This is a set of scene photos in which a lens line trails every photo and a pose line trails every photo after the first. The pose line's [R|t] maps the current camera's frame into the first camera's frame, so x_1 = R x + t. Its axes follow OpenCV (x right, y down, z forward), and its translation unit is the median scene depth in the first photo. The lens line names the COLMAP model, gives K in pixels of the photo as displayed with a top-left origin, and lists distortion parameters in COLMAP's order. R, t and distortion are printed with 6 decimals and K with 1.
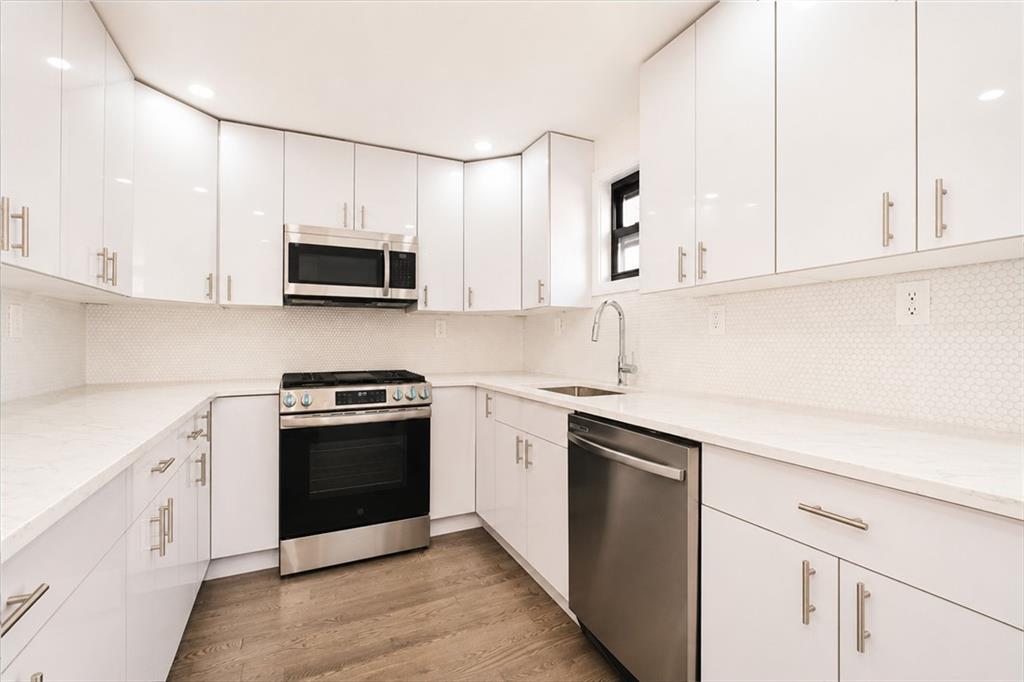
lens RADIAL K [[438.0, 0, 508.2], [0, 438.0, 341.9], [0, 0, 1]] dist [0.000129, -0.000159]
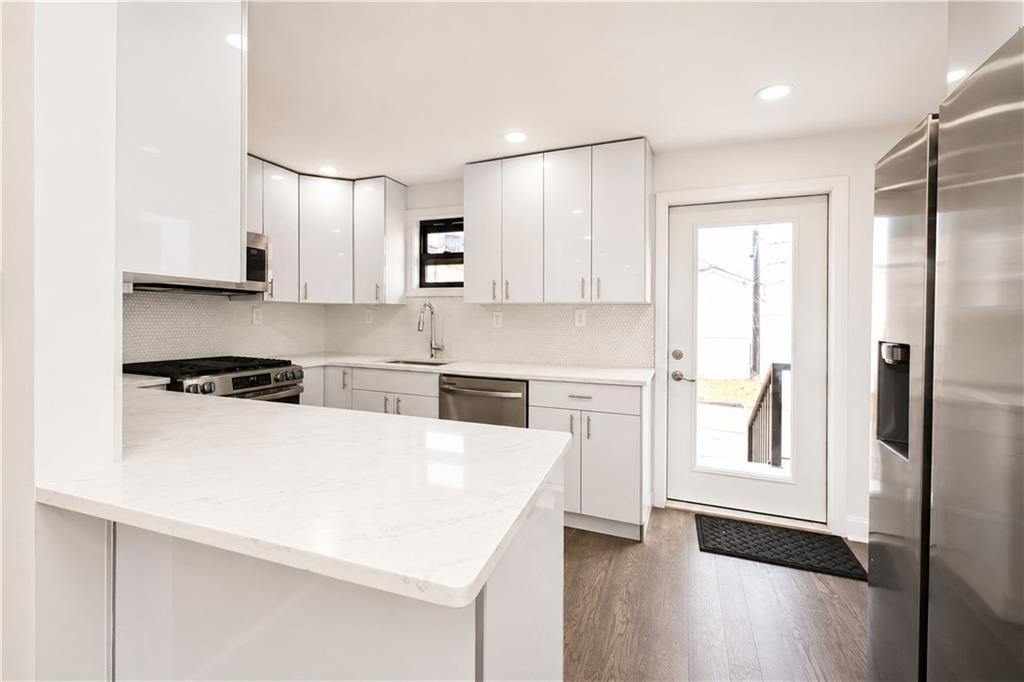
lens RADIAL K [[438.0, 0, 516.2], [0, 438.0, 334.7], [0, 0, 1]] dist [0.000129, -0.000159]
pose [[0.657786, -0.014000, 0.753075, -0.708575], [-0.016660, 0.999312, 0.033129, -0.039300], [-0.753021, -0.034338, 0.657100, -0.231788]]
